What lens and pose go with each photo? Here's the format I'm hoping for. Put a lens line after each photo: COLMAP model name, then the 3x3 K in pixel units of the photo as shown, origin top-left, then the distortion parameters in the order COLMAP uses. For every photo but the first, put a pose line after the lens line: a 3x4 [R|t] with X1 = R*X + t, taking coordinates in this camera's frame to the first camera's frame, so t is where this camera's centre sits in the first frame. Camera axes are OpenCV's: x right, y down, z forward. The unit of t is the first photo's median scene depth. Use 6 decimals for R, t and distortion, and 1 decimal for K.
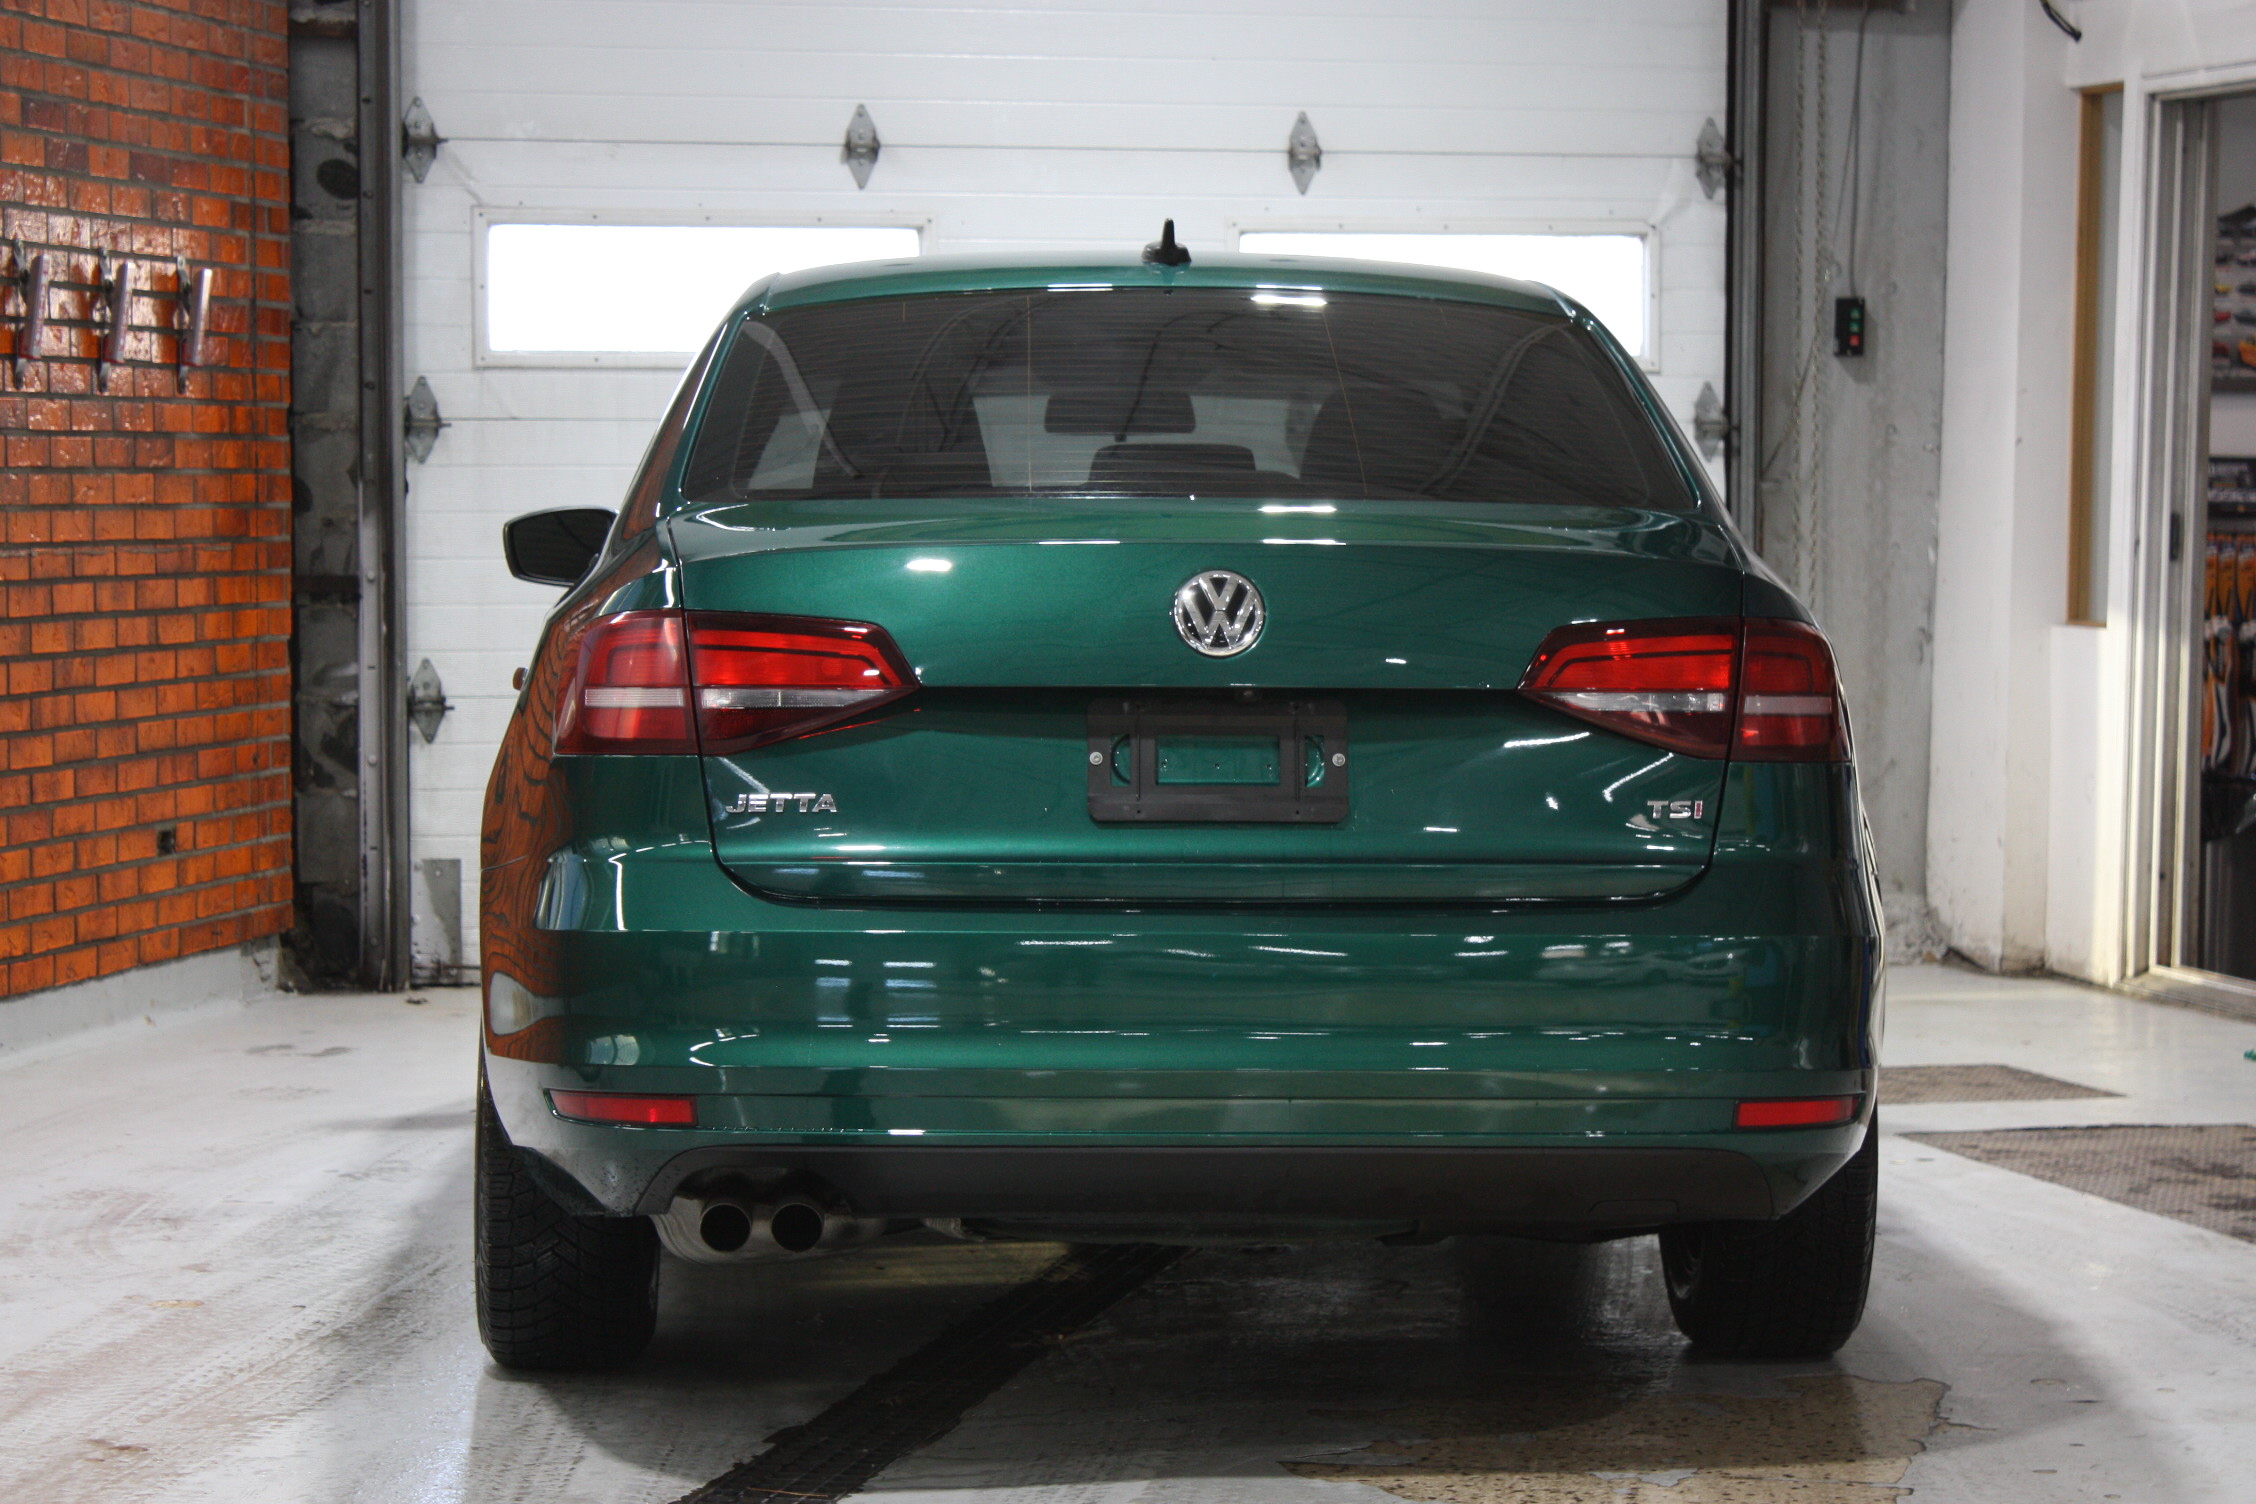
lens RADIAL K [[5706.1, 0, 1128.1], [0, 5706.1, 750.2], [0, 0, 1]] dist [0.235206, 0.000000]
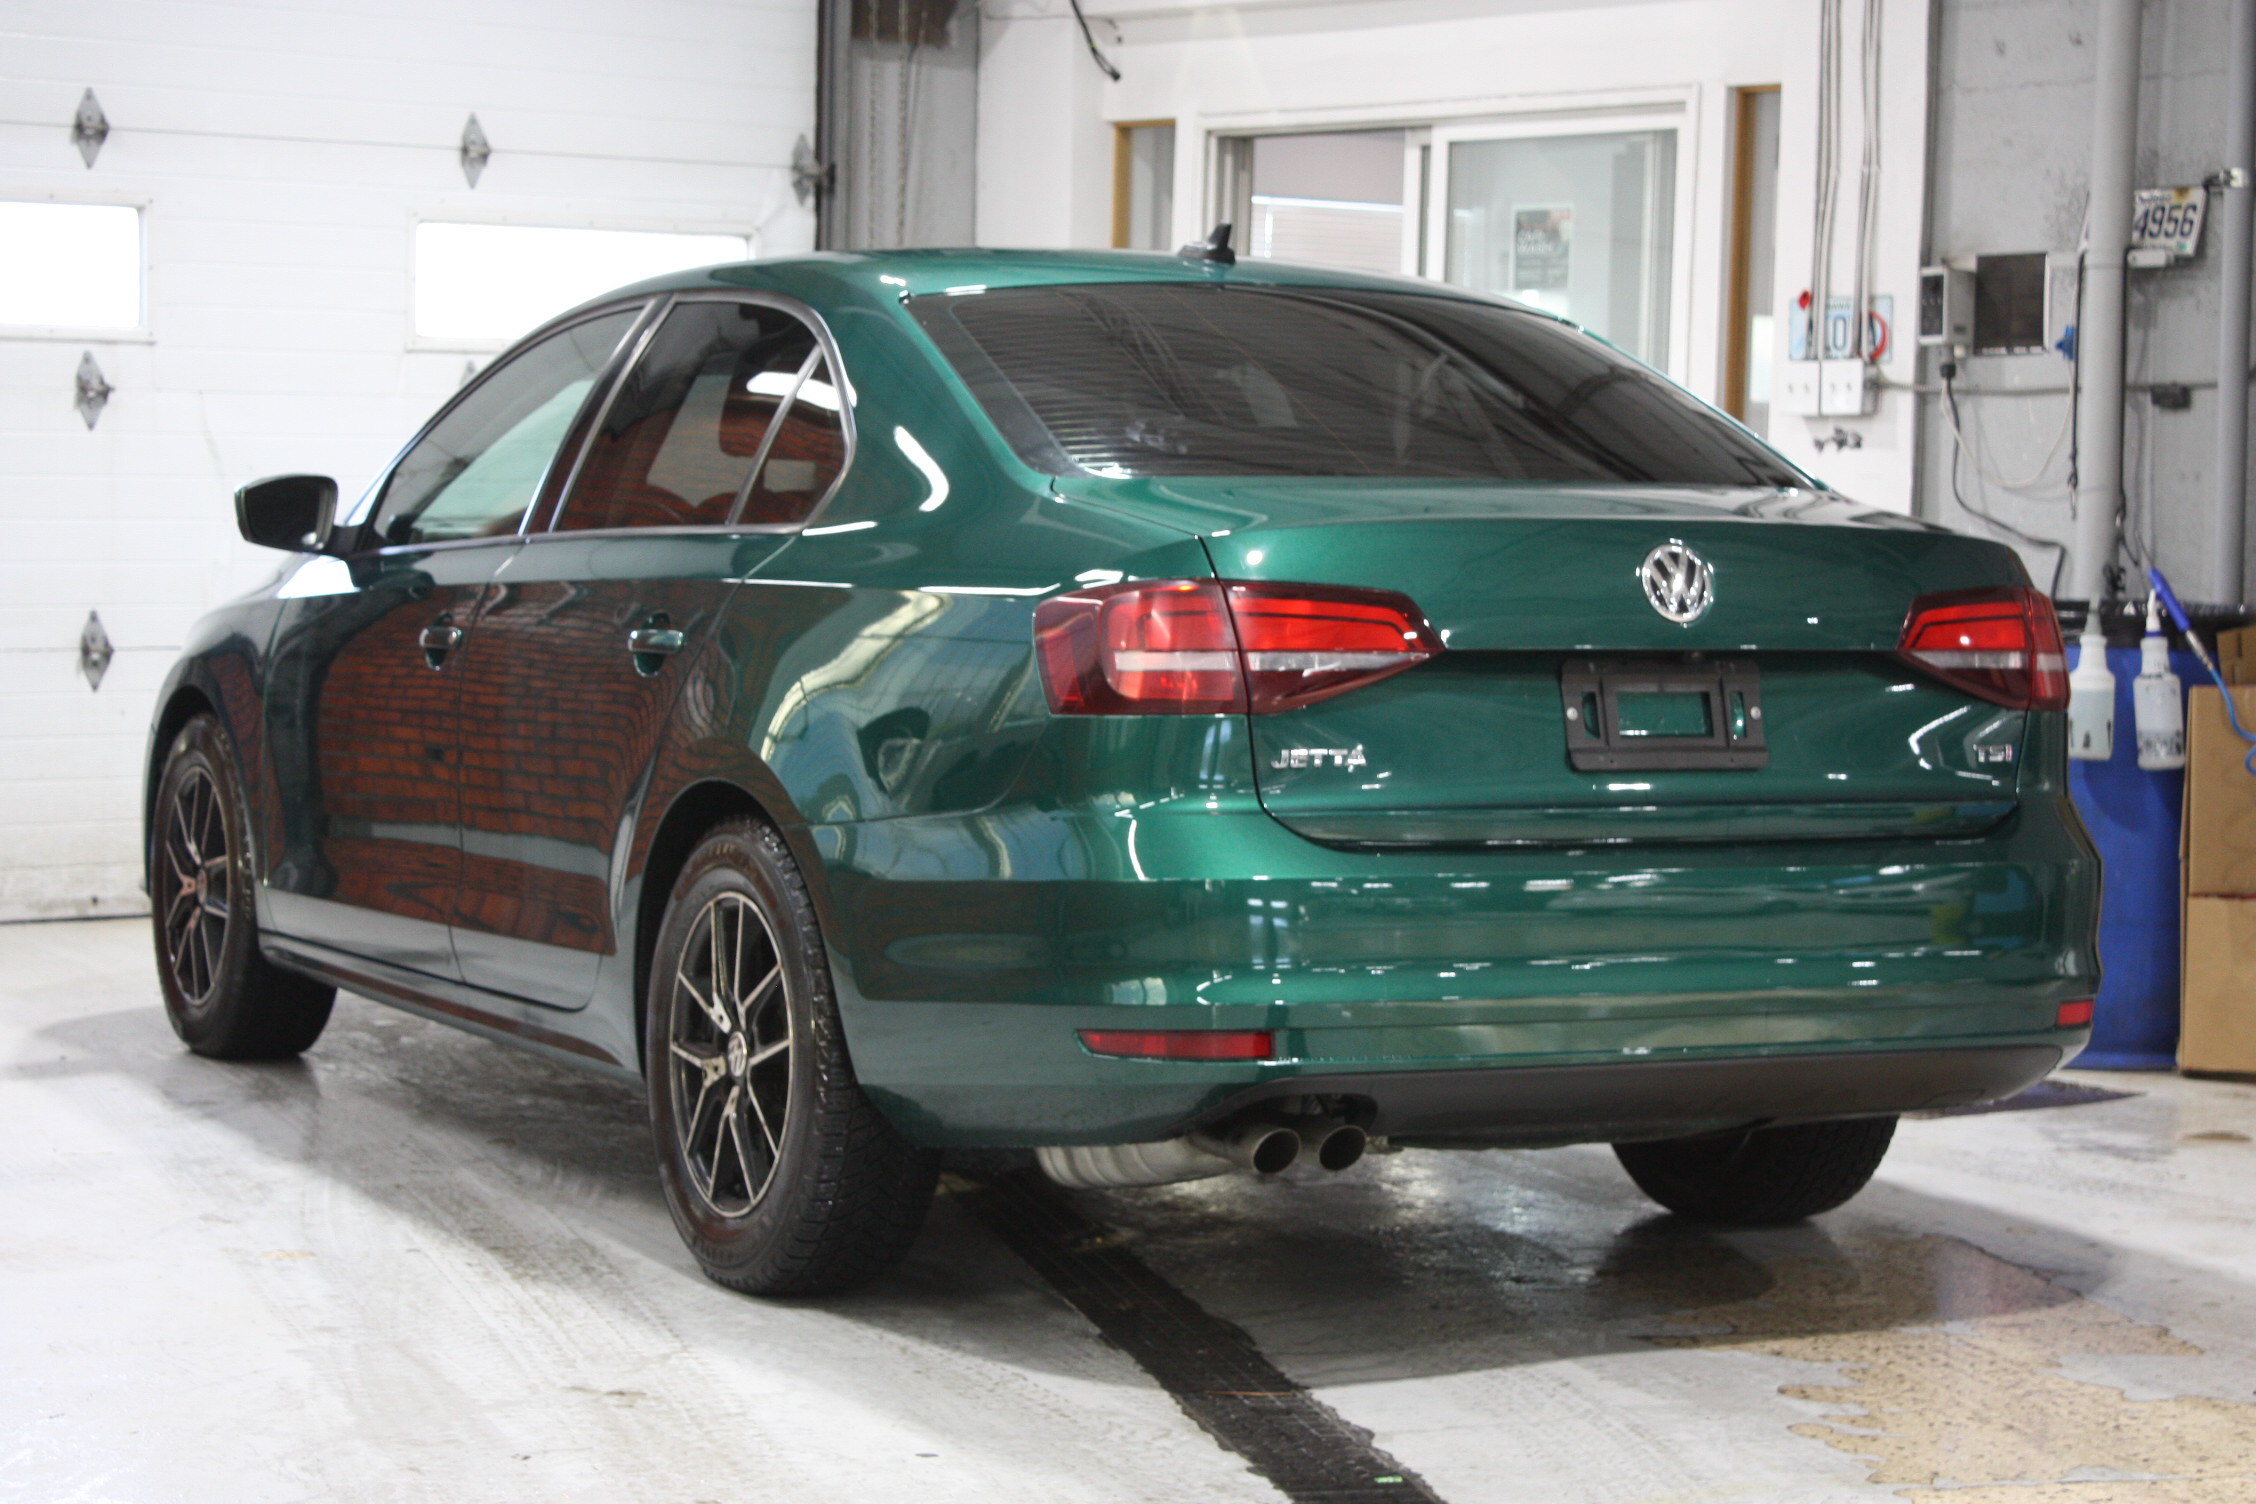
lens RADIAL K [[5141.7, 0, 1127.9], [0, 5141.7, 751.2], [0, 0, 1]] dist [0.031161, 0.000000]
pose [[0.906091, -0.012509, 0.422897, -0.278873], [0.008203, 0.999894, 0.012000, -0.002217], [-0.423003, -0.007405, 0.906098, 0.075173]]
